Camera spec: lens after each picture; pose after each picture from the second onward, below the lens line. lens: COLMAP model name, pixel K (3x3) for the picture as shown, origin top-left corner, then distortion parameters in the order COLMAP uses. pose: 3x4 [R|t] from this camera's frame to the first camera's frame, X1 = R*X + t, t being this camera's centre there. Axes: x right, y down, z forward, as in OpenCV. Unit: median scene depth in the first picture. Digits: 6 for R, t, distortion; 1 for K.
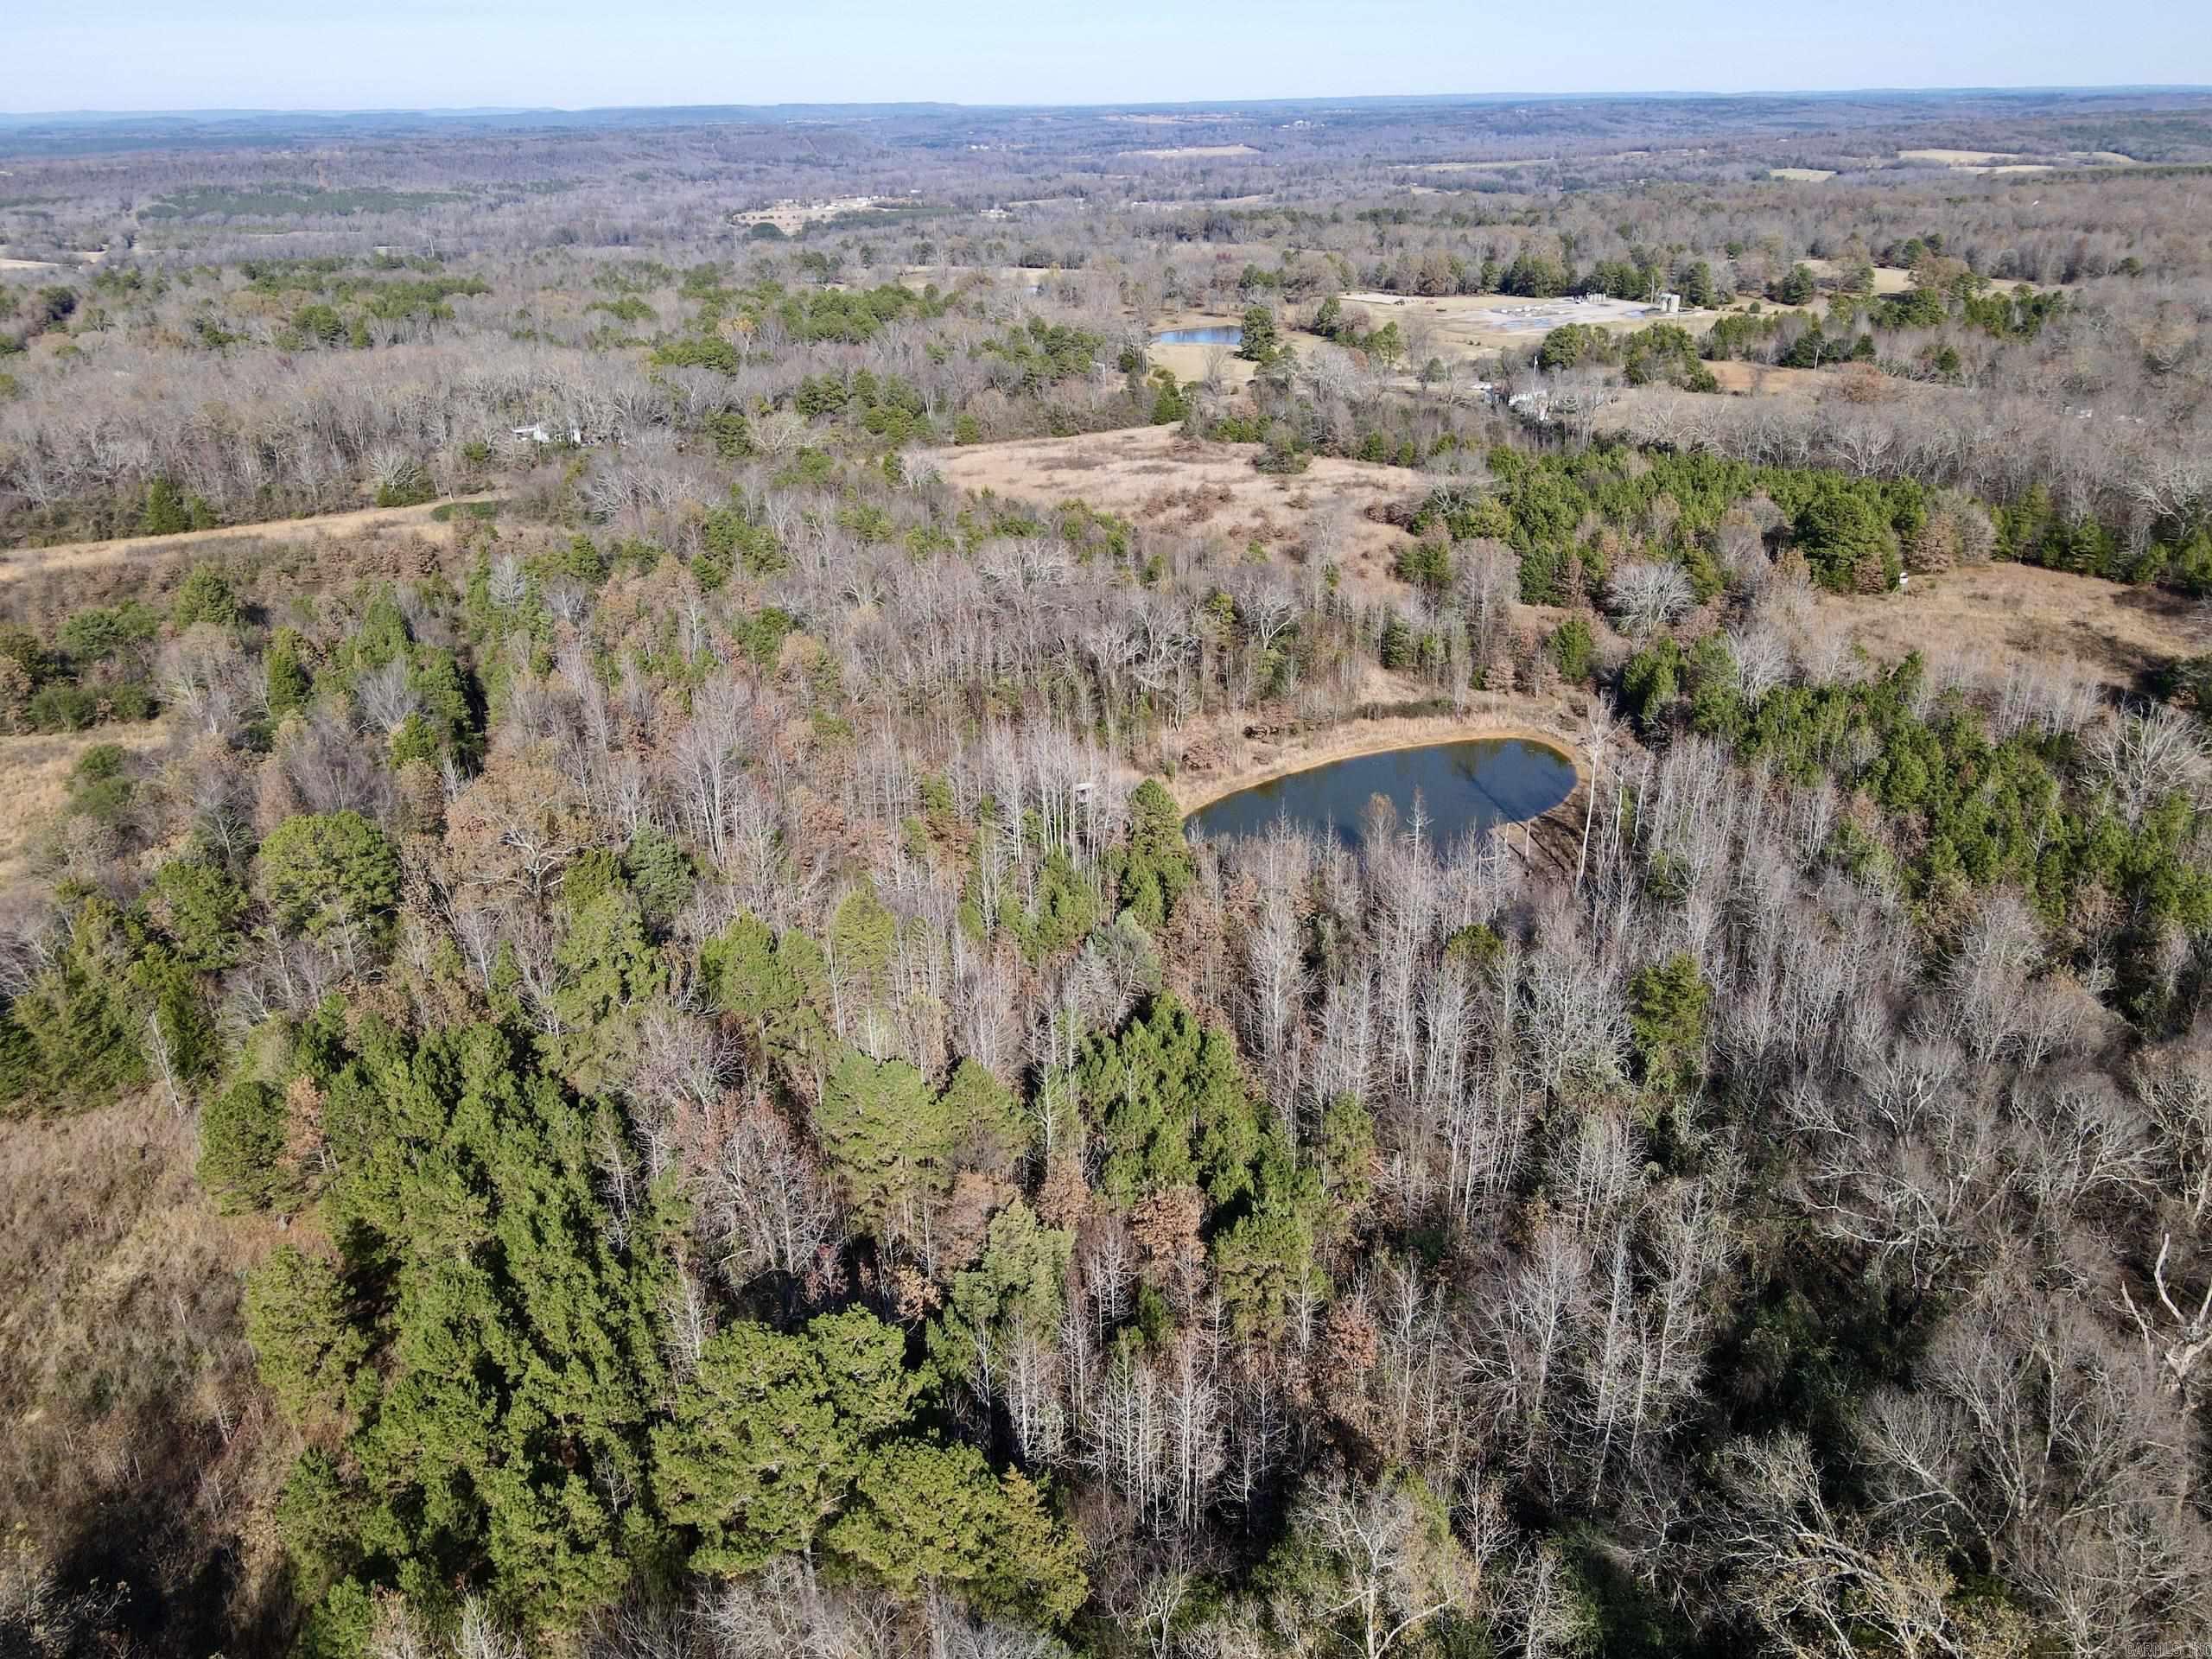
lens RADIAL K [[1559.2, 0, 1106.0], [0, 1559.2, 829.5], [0, 0, 1]] dist [-0.003645, 0.011276]
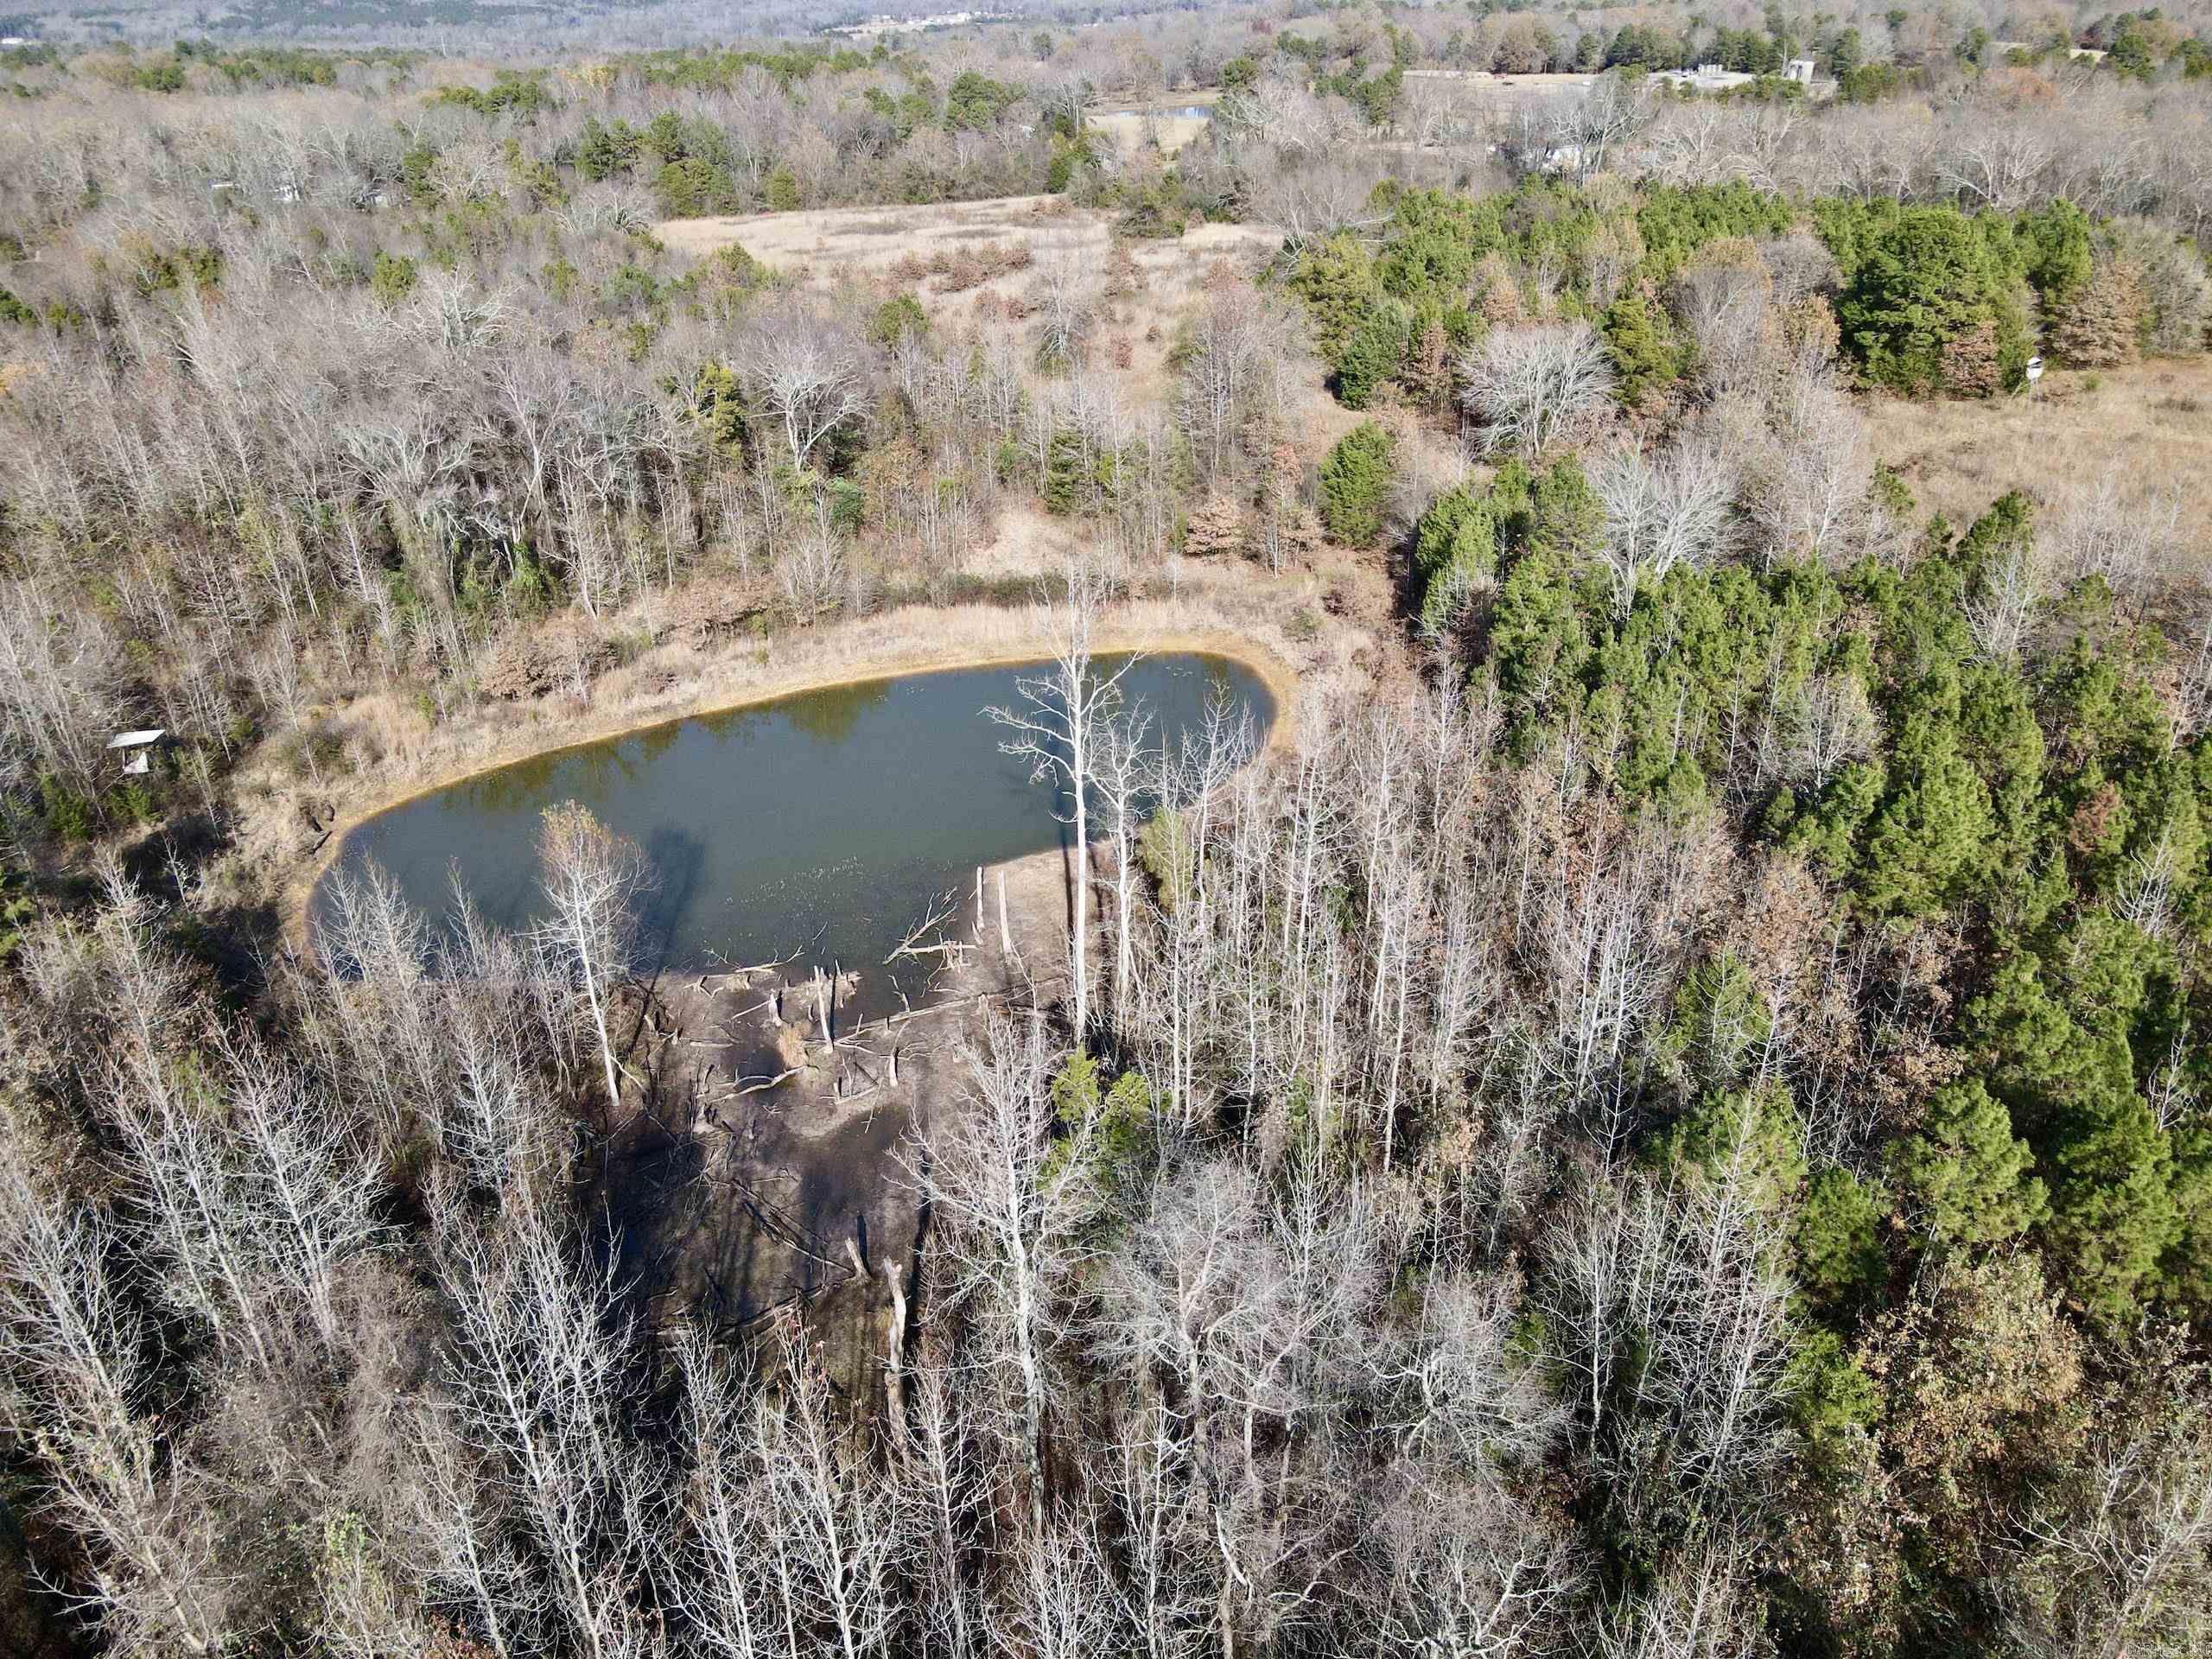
lens RADIAL K [[1511.2, 0, 1106.0], [0, 1511.2, 829.5], [0, 0, 1]] dist [0.058046, -0.060169]
pose [[0.995746, 0.041718, -0.082161, 0.253789], [-0.033913, 0.994976, 0.094196, -0.042602], [0.085678, -0.091009, 0.992158, 0.452053]]
